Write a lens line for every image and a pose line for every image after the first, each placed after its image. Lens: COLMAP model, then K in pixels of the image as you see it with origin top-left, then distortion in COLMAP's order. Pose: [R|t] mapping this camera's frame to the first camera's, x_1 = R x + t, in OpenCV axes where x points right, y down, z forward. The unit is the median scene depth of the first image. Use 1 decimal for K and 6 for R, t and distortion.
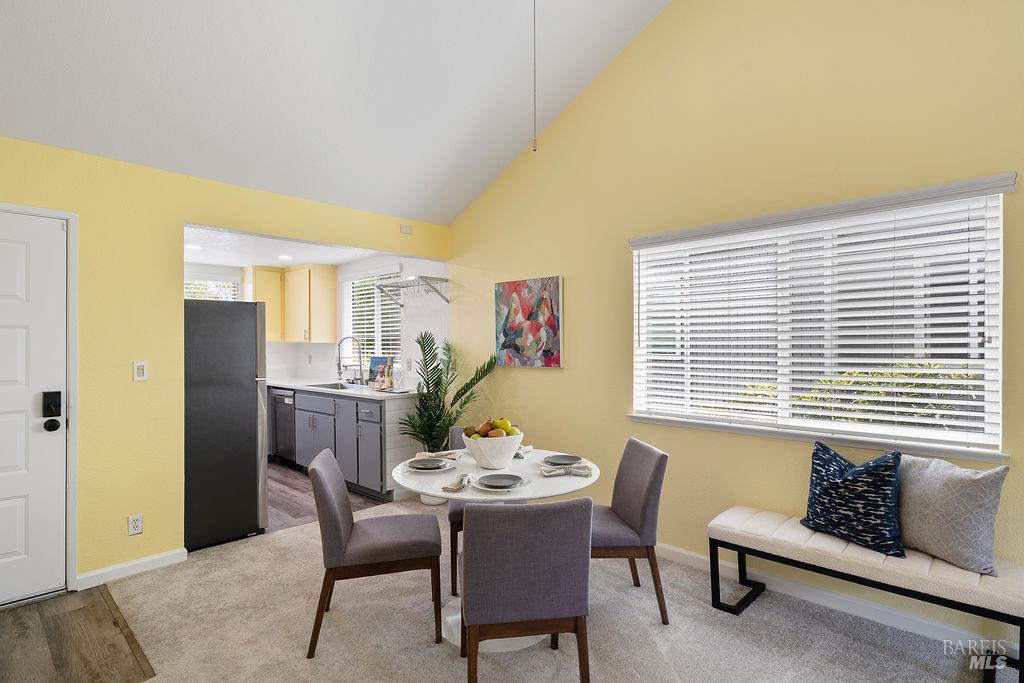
lens RADIAL K [[530.6, 0, 512.0], [0, 530.6, 341.5], [0, 0, 1]] dist [-0.004221, -0.000499]
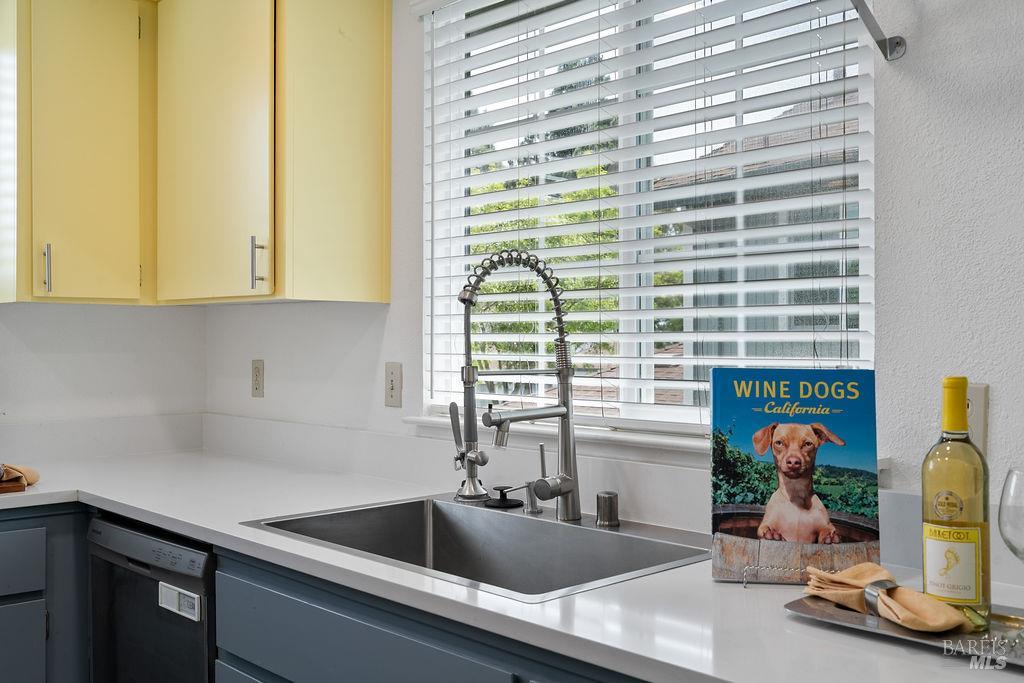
lens RADIAL K [[1012.2, 0, 512.0], [0, 1012.2, 341.5], [0, 0, 1]] dist [0.008852, 0.005111]
pose [[0.998251, 0.003780, -0.059001, -0.292243], [-0.003644, 0.999990, 0.002407, 0.019551], [0.059010, -0.002188, 0.998255, 0.669662]]
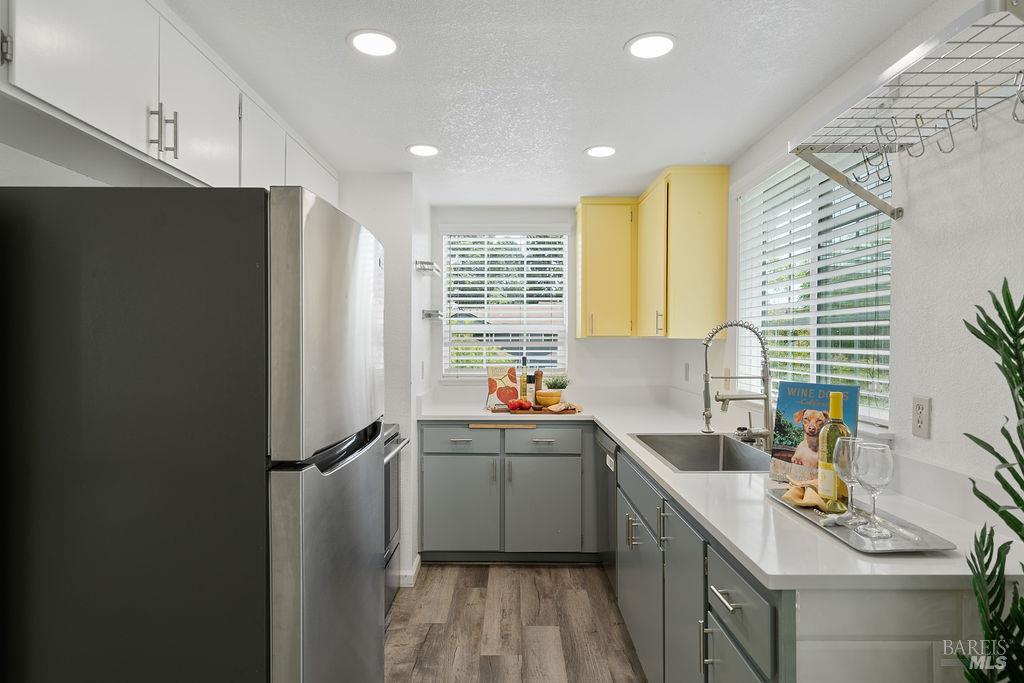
lens RADIAL K [[583.4, 0, 512.0], [0, 583.4, 341.5], [0, 0, 1]] dist [0.001861, 0.000641]
pose [[0.697002, 0.007409, -0.717031, -0.118294], [-0.003857, 0.999971, 0.006584, 0.002511], [0.717059, -0.001824, 0.697010, 0.600103]]
